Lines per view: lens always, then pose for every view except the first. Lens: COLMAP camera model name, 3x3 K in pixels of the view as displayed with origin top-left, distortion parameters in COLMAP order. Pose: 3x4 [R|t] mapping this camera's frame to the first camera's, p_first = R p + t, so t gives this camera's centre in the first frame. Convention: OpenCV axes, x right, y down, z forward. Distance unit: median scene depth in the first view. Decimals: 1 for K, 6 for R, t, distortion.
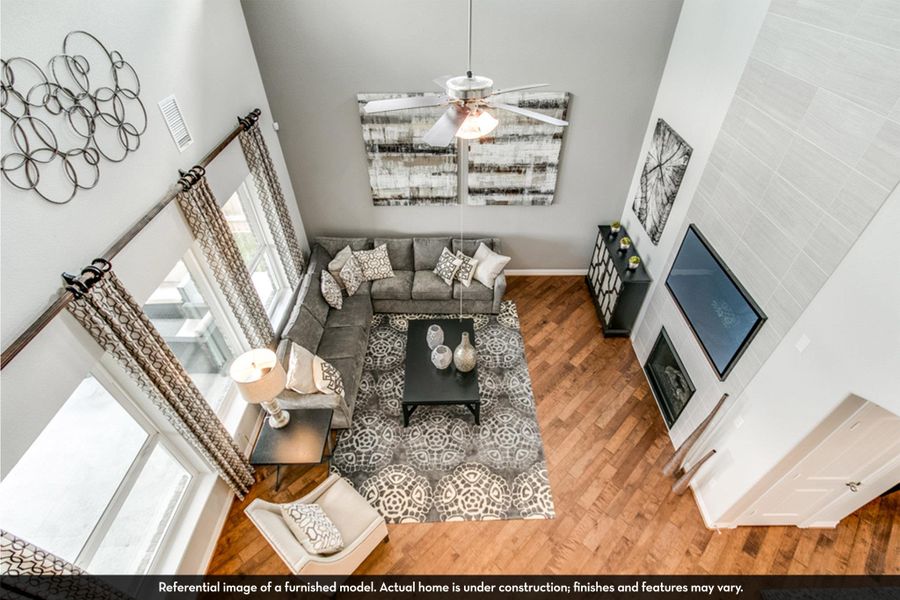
lens RADIAL K [[425.2, 0, 451.2], [0, 425.2, 305.5], [0, 0, 1]] dist [-0.036215, 0.000765]
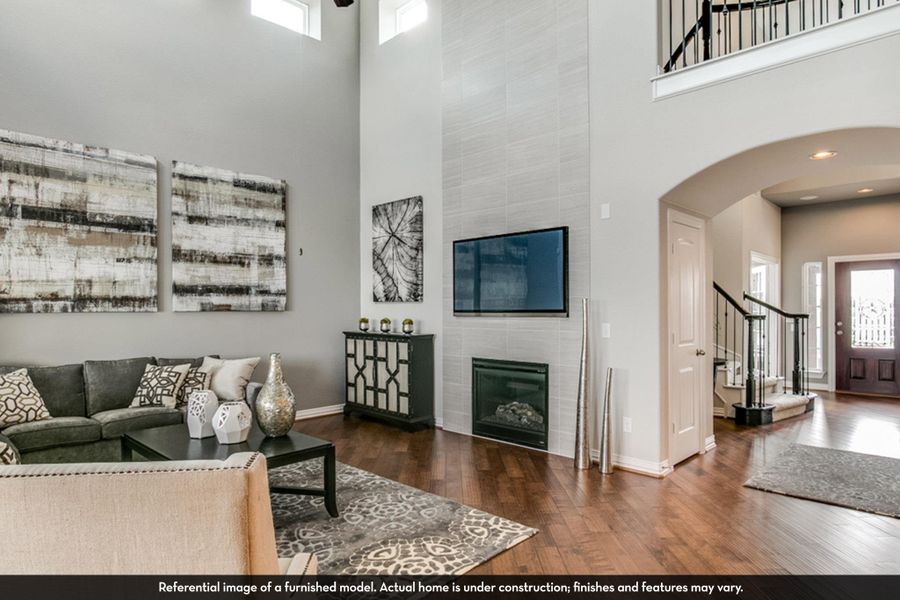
lens RADIAL K [[524.5, 0, 455.1], [0, 524.5, 302.9], [0, 0, 1]] dist [-0.017786, 0.004631]
pose [[0.694734, 0.012281, 0.719161, -0.293275], [0.485181, 0.730120, -0.481170, 0.445785], [-0.530984, 0.683209, 0.501281, 0.368494]]
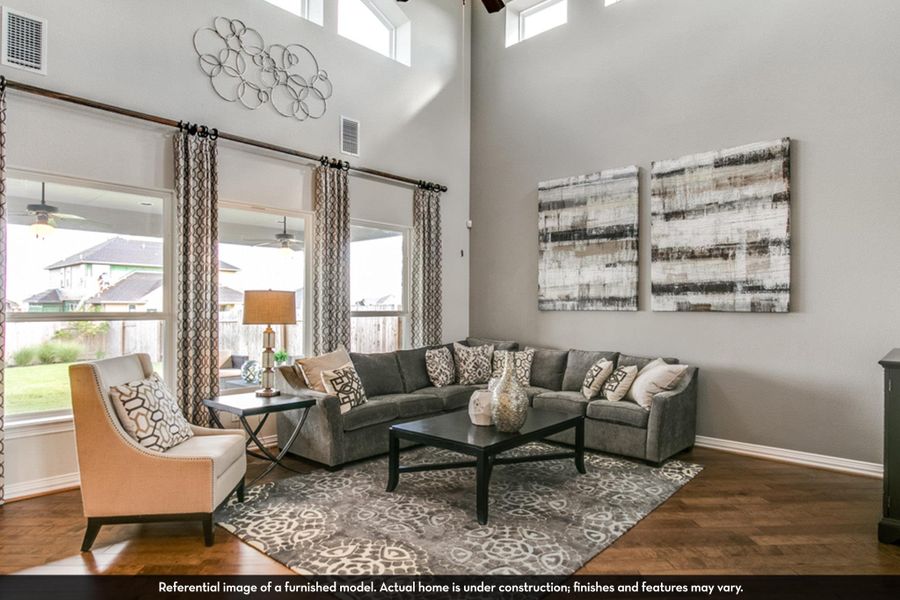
lens RADIAL K [[524.5, 0, 454.4], [0, 524.5, 305.1], [0, 0, 1]] dist [-0.017786, 0.004631]
pose [[0.738962, 0.011238, -0.673653, 0.441553], [-0.463800, 0.733726, -0.496524, 0.391787], [0.488697, 0.679353, 0.547408, 0.413629]]
